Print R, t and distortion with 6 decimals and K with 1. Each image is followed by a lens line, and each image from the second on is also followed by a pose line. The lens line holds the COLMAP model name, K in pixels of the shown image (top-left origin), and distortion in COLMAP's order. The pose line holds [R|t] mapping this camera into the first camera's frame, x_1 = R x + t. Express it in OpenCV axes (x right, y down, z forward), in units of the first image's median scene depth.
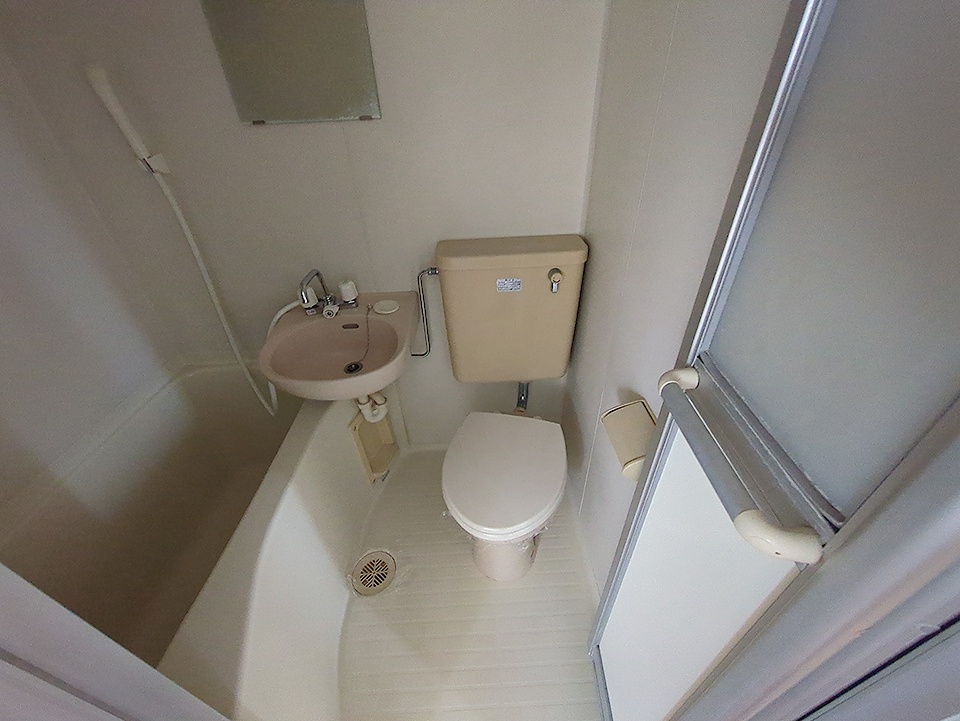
lens RADIAL K [[381.5, 0, 485.0], [0, 381.5, 366.1], [0, 0, 1]] dist [0.001271, -0.000975]
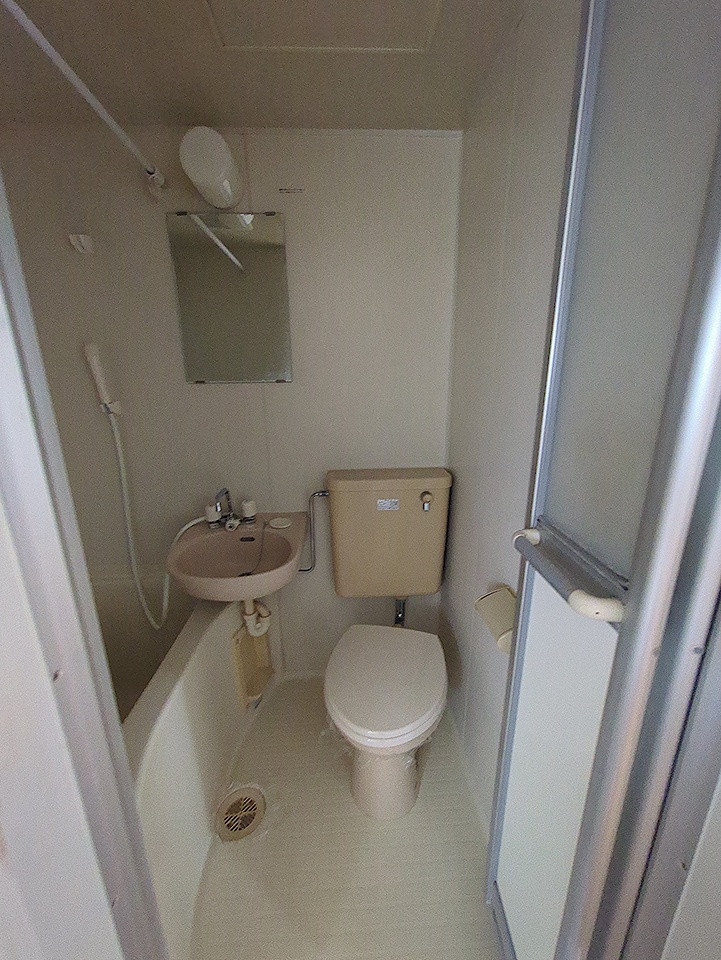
lens RADIAL K [[381.5, 0, 360.1], [0, 381.5, 484.6], [0, 0, 1]] dist [0.001271, -0.000975]
pose [[0.999644, 0.017925, 0.019746, -0.044362], [-0.010186, 0.940927, -0.338455, 0.122852], [-0.024646, 0.338133, 0.940775, -0.125308]]
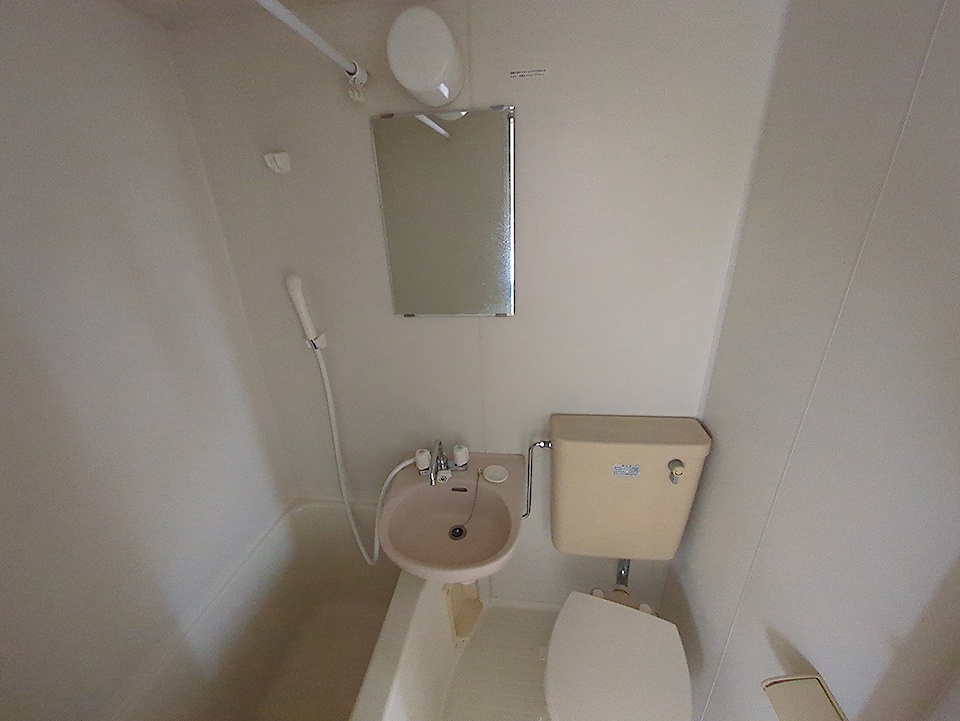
lens RADIAL K [[381.5, 0, 487.0], [0, 381.5, 365.7], [0, 0, 1]] dist [0.001271, -0.000975]
pose [[0.988517, 0.060225, -0.138587, -0.159126], [-0.087547, 0.975791, -0.200417, -0.232648], [0.123161, 0.210249, 0.969859, -0.052332]]
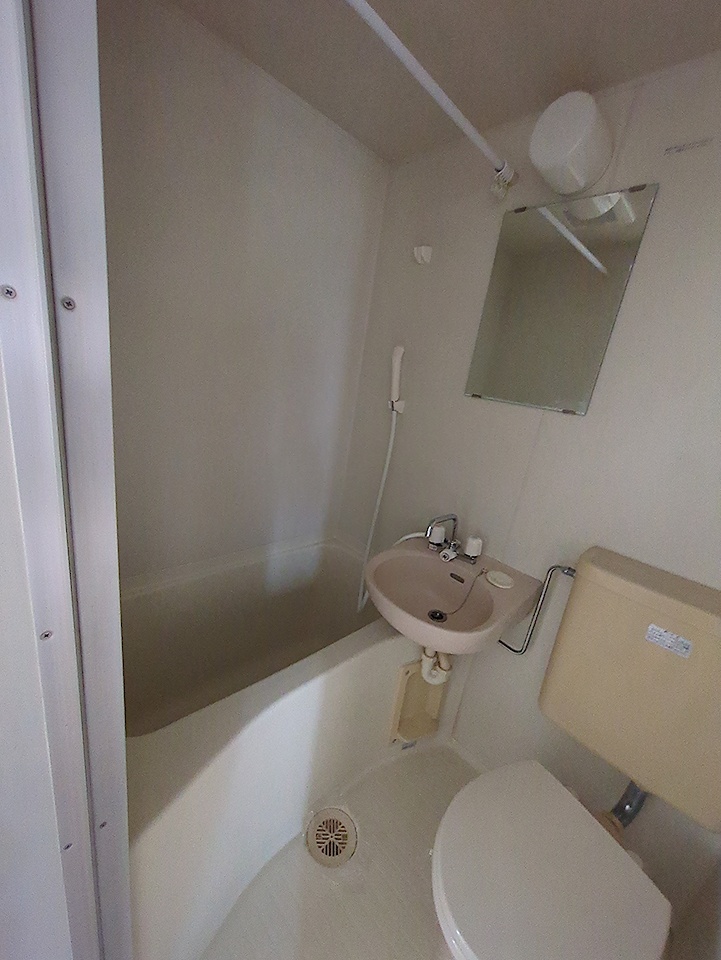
lens RADIAL K [[381.5, 0, 355.6], [0, 381.5, 482.4], [0, 0, 1]] dist [0.001271, -0.000975]
pose [[0.652405, 0.338942, -0.677854, 0.060692], [-0.559645, 0.818579, -0.129326, -0.032537], [0.511043, 0.463731, 0.723733, 0.041580]]
